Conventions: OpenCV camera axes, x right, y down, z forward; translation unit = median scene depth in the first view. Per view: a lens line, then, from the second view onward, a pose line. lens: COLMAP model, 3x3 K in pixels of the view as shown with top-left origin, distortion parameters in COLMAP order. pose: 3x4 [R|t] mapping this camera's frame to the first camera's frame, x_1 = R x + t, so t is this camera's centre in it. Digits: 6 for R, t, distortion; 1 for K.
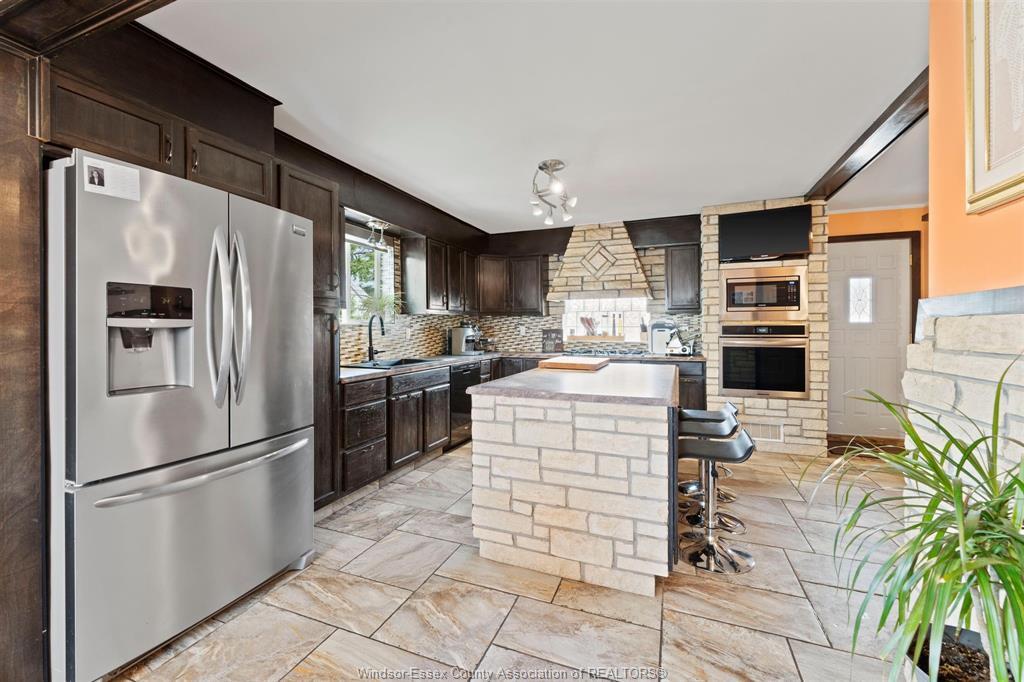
lens RADIAL K [[409.6, 0, 510.3], [0, 409.6, 332.3], [0, 0, 1]] dist [-0.000018, -0.000574]
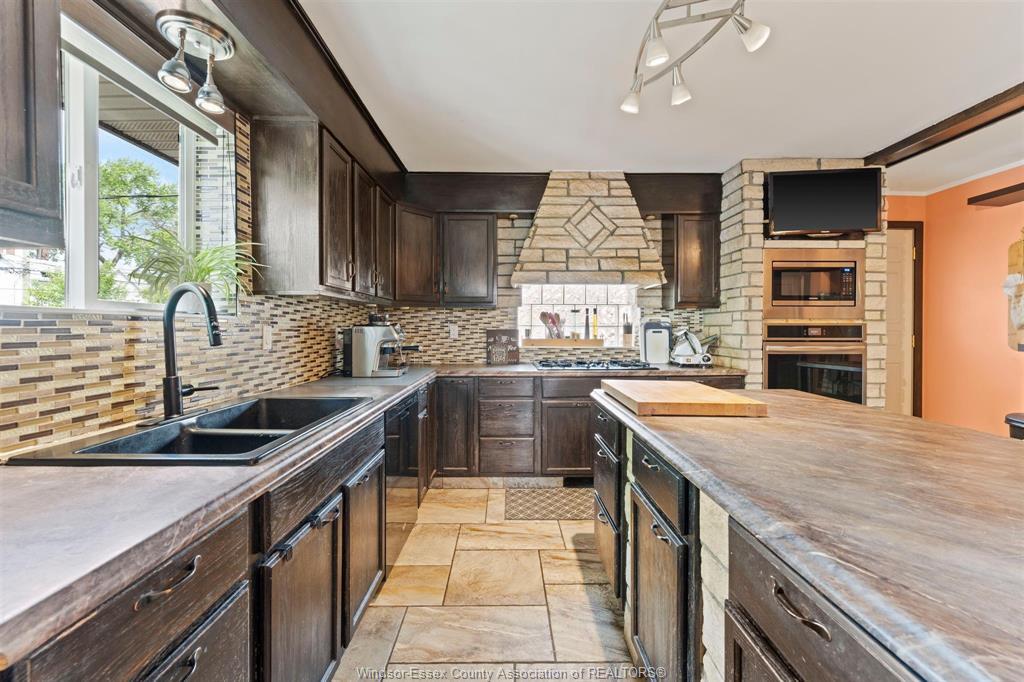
lens RADIAL K [[409.6, 0, 508.5], [0, 409.6, 332.3], [0, 0, 1]] dist [-0.000018, -0.000574]
pose [[0.925762, 0.000319, 0.378106, -0.177843], [-0.000094, 1.000000, -0.000616, -0.003230], [-0.378106, 0.000535, 0.925762, 0.488007]]
